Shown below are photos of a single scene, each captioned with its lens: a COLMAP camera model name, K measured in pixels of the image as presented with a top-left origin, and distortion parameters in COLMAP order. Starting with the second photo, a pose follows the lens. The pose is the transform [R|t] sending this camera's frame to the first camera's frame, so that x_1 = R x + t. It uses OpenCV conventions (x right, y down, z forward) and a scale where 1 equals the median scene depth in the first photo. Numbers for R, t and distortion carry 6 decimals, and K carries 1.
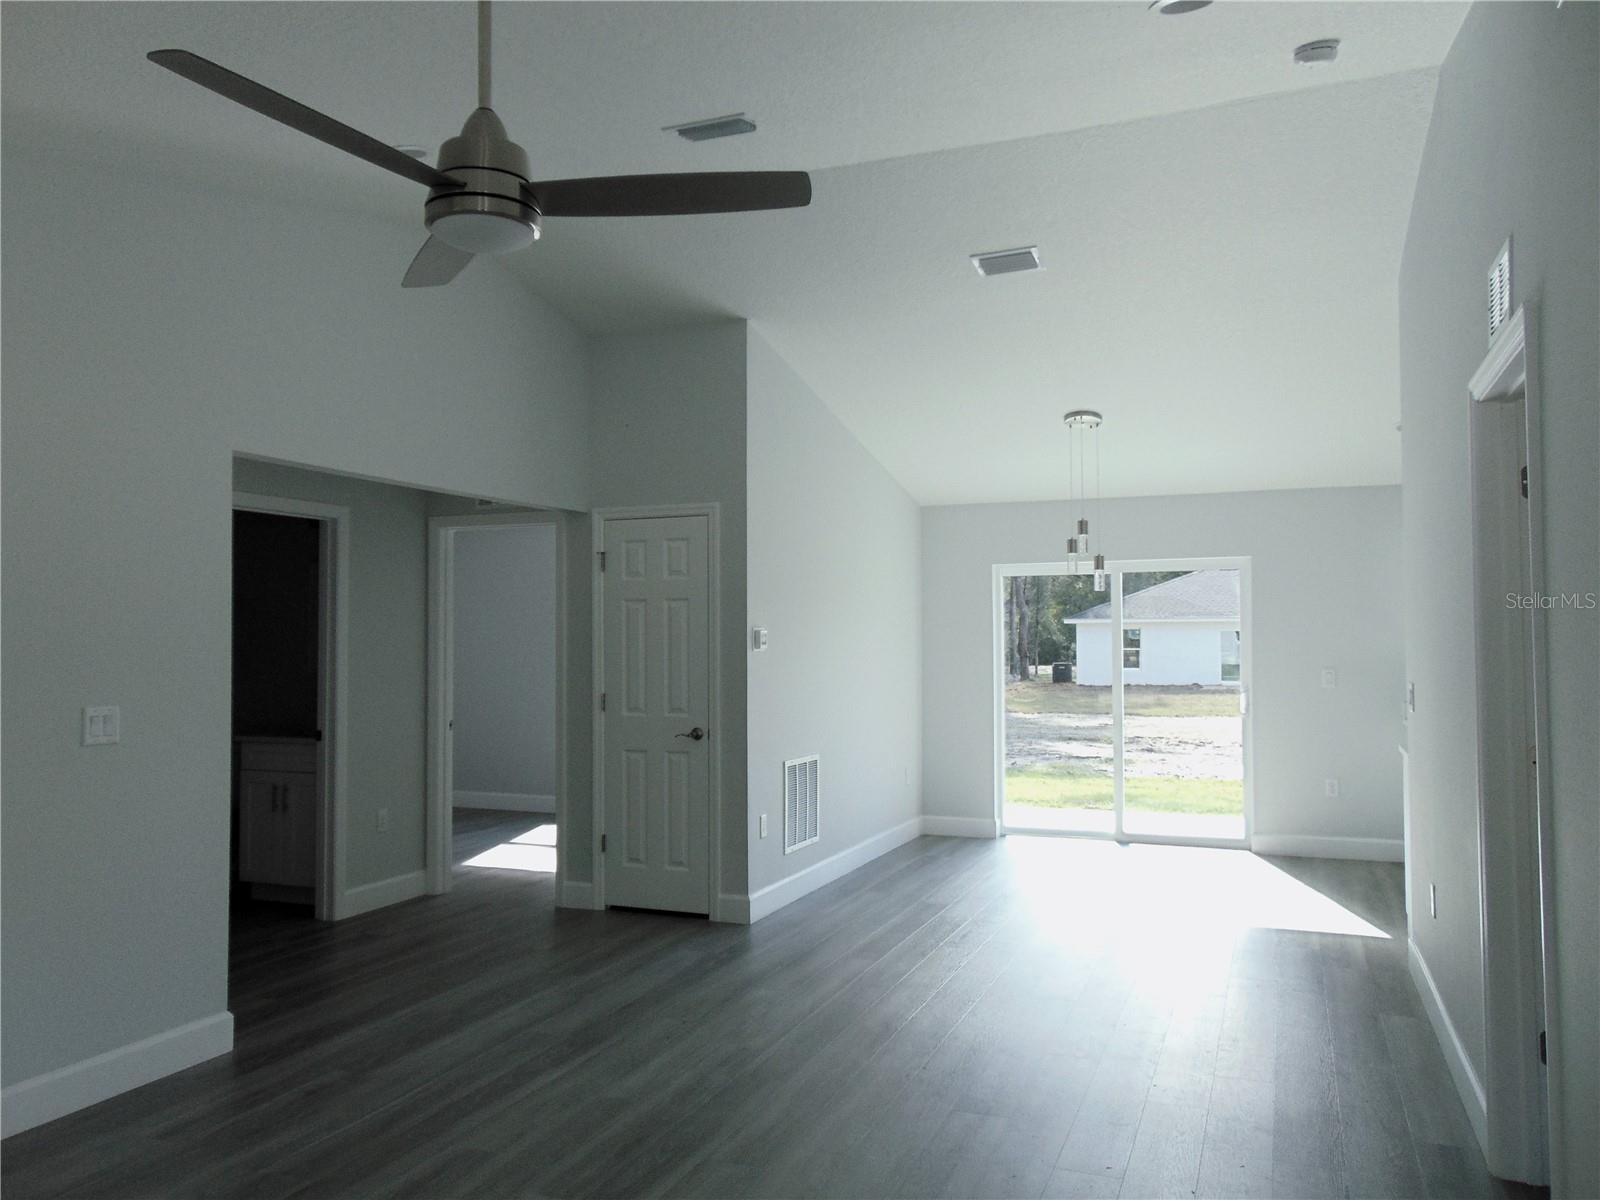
lens RADIAL K [[1198.8, 0, 800.0], [0, 1198.8, 600.0], [0, 0, 1]] dist [-0.048559, 0.103165]
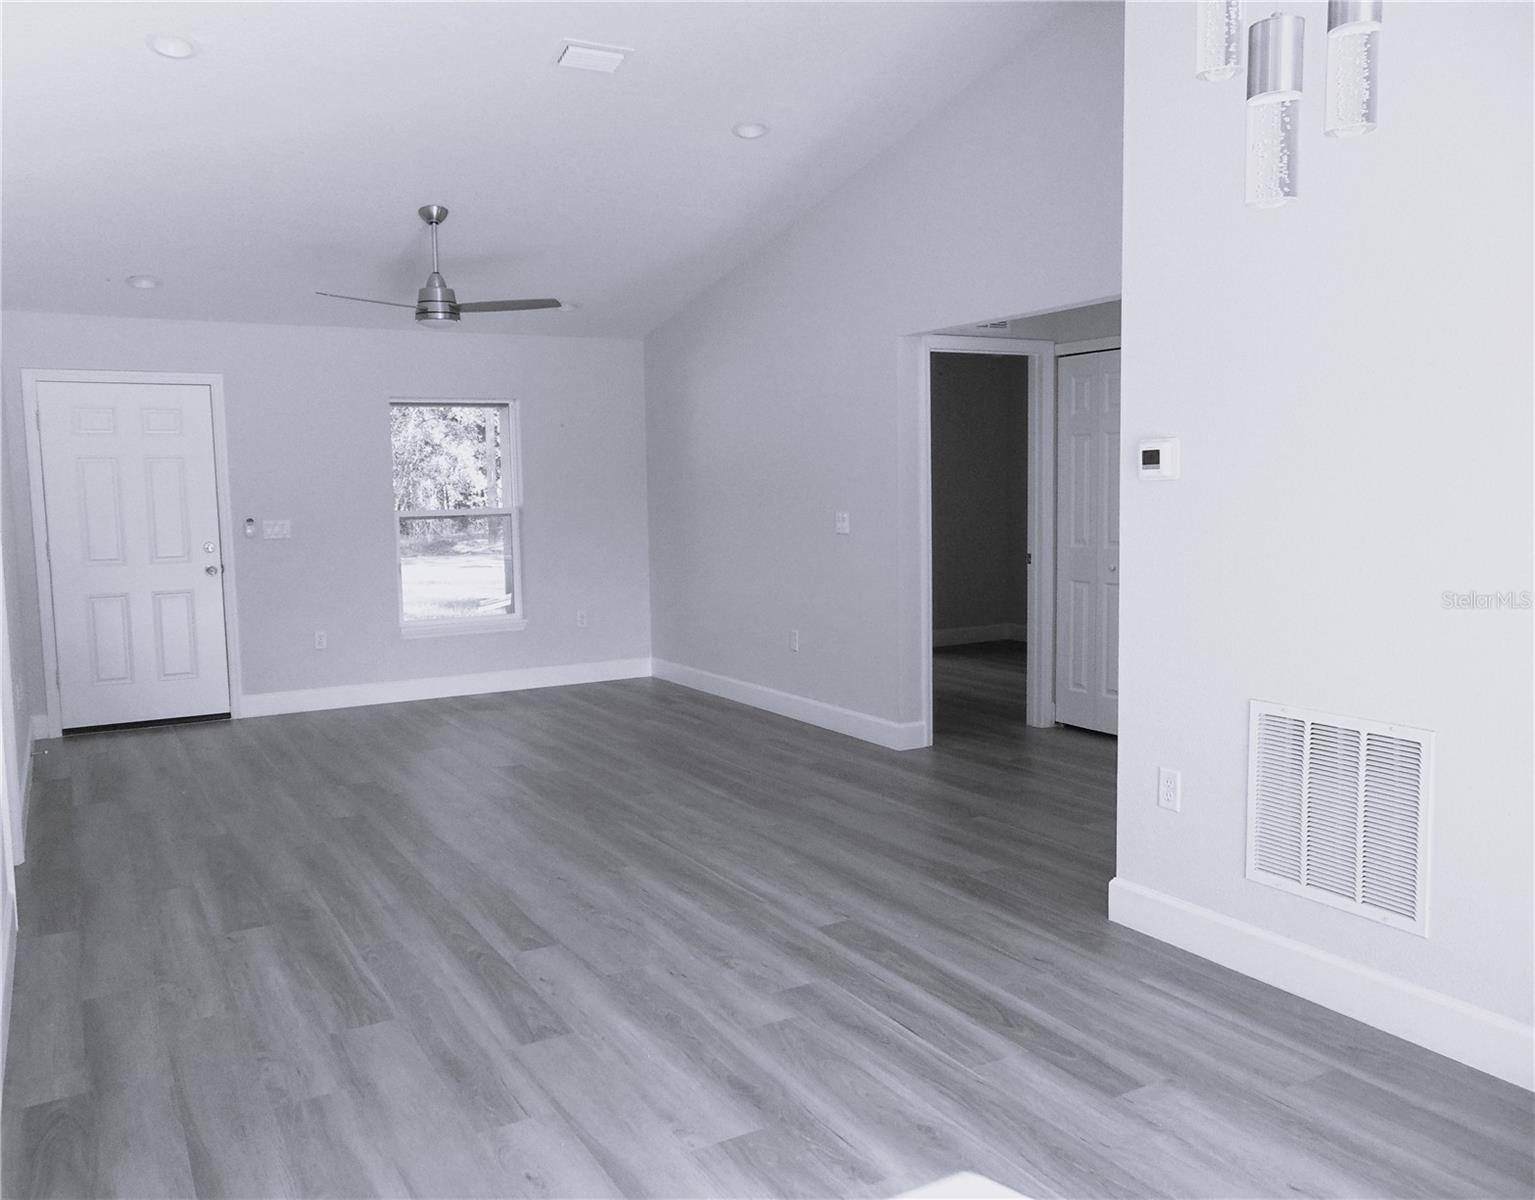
lens RADIAL K [[1241.4, 0, 767.5], [0, 1241.4, 600.0], [0, 0, 1]] dist [0.000029, -0.000040]
pose [[-0.626252, 0.084210, -0.775059, 0.517861], [0.049342, 0.996437, 0.068393, 0.049981], [0.778057, 0.004588, -0.628176, 1.181933]]
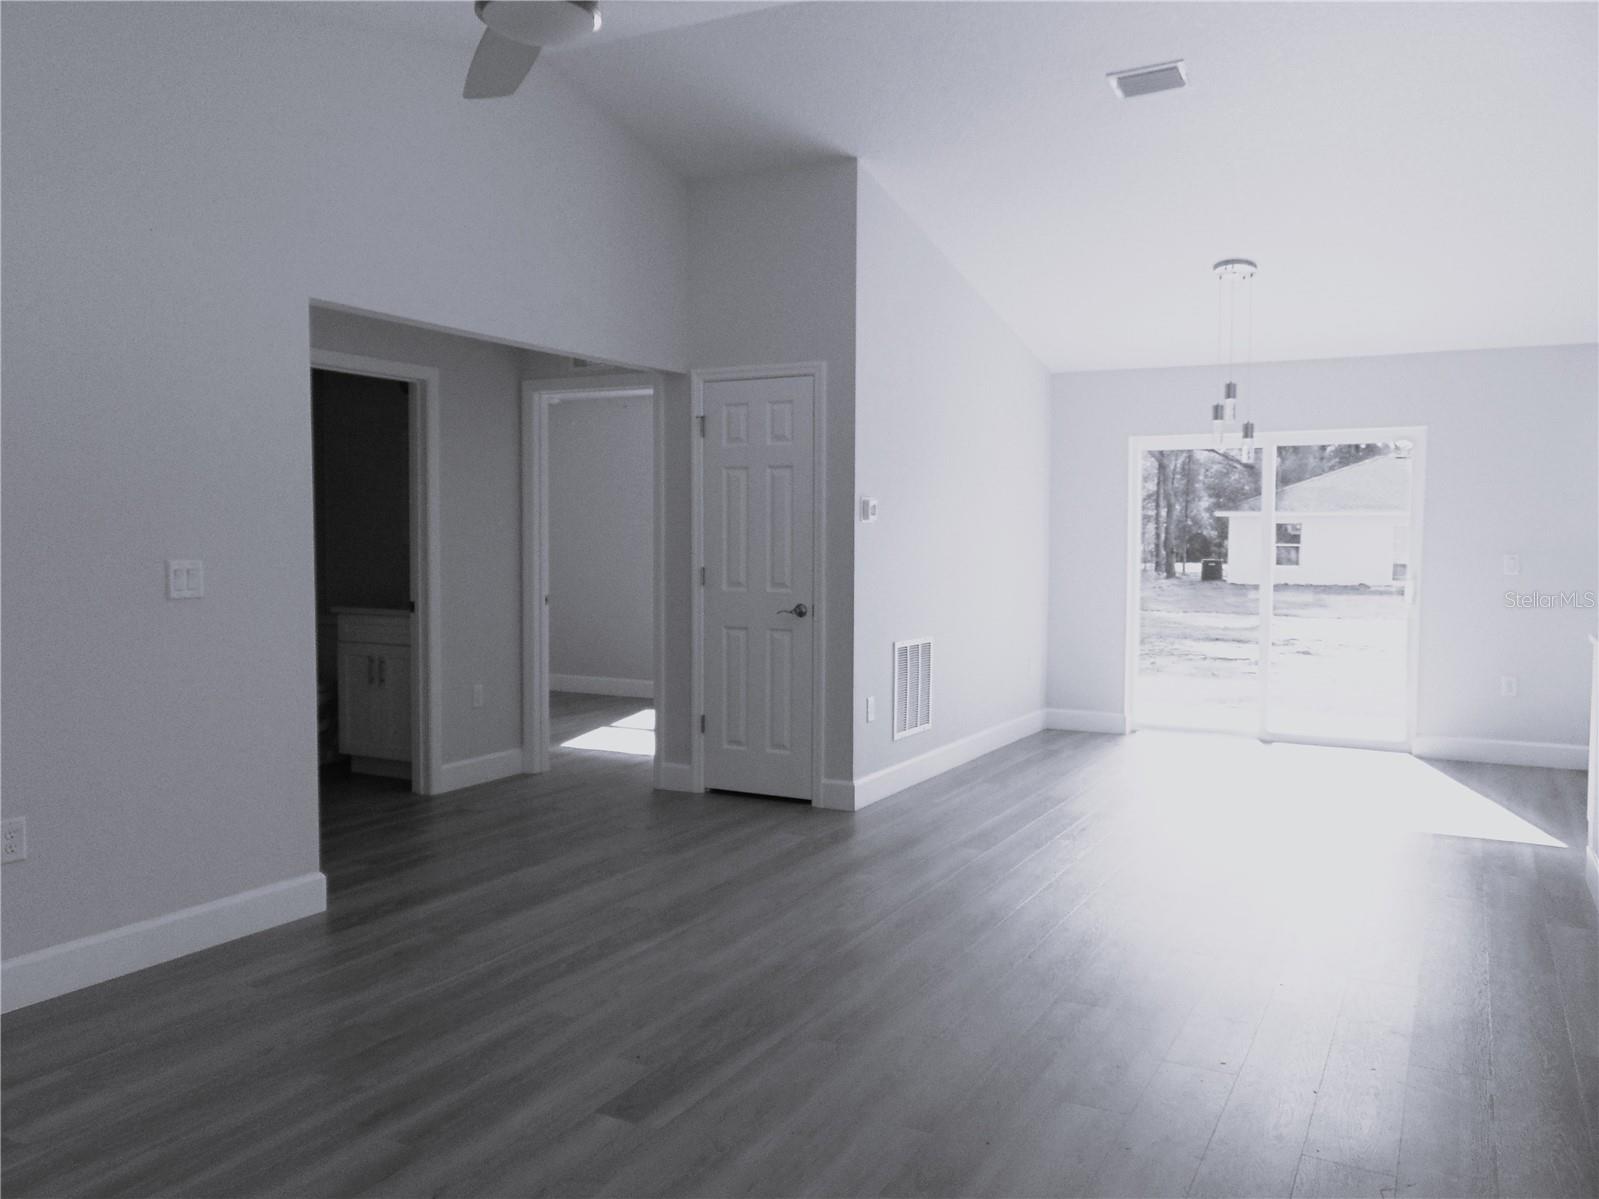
lens RADIAL K [[1270.7, 0, 799.5], [0, 1270.7, 599.5], [0, 0, 1]] dist [-0.045507, 0.098881]
pose [[0.994876, 0.014391, -0.100070, 0.012720], [-0.005832, 0.996338, 0.085306, 0.018142], [0.100931, -0.084285, 0.991317, 0.011817]]
